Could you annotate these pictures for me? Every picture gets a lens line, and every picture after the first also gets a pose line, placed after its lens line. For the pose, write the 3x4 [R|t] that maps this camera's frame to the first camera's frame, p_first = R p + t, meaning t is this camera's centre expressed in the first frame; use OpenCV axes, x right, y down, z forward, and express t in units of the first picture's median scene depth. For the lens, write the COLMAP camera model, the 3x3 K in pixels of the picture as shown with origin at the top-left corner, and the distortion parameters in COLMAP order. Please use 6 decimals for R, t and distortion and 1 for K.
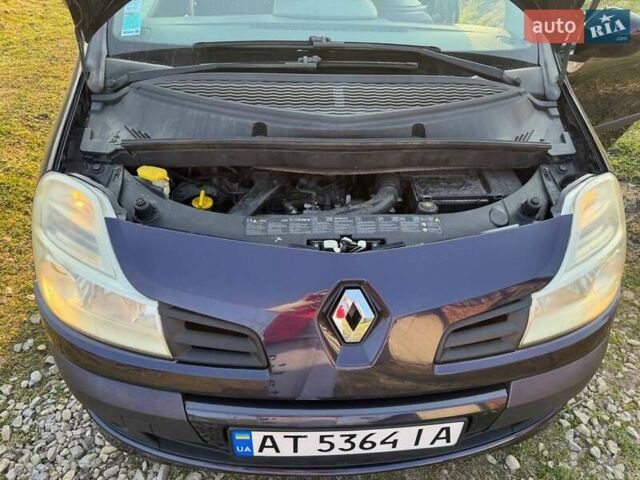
lens RADIAL K [[486.5, 0, 334.2], [0, 486.5, 259.6], [0, 0, 1]] dist [-0.005521, -0.005266]
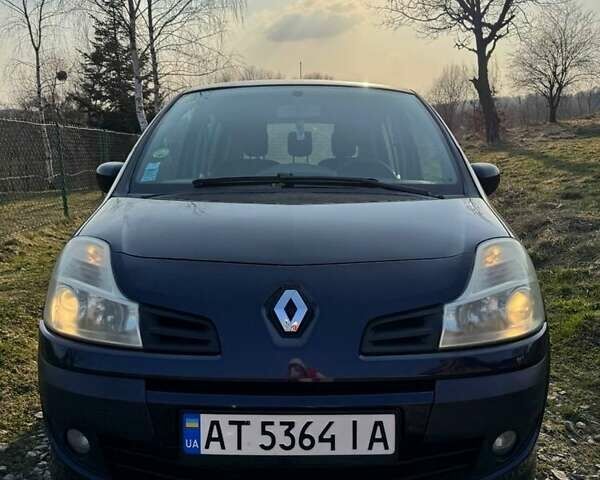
lens RADIAL K [[595.4, 0, 300.0], [0, 595.4, 240.0], [0, 0, 1]] dist [0.028605, -0.030117]
pose [[0.995820, -0.029292, -0.086512, 0.182948], [-0.021725, 0.844035, -0.535847, 0.721188], [0.088715, 0.535487, 0.839871, -0.340364]]
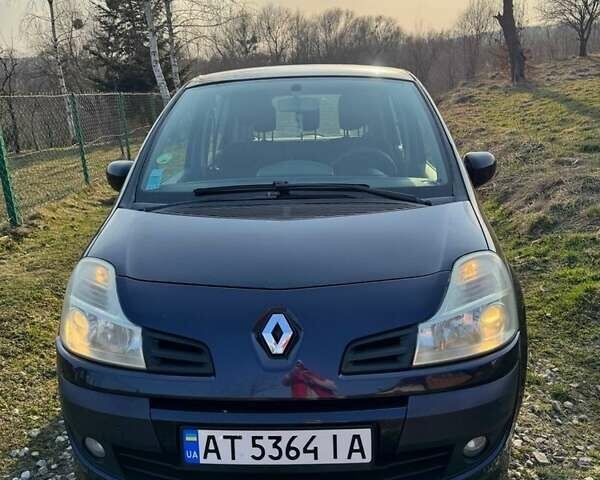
lens RADIAL K [[595.4, 0, 300.0], [0, 595.4, 240.0], [0, 0, 1]] dist [0.028605, -0.030117]
pose [[0.990439, -0.042169, -0.131352, 0.307475], [-0.021717, 0.892606, -0.450314, 0.585525], [0.136235, 0.448861, 0.883156, -0.542808]]
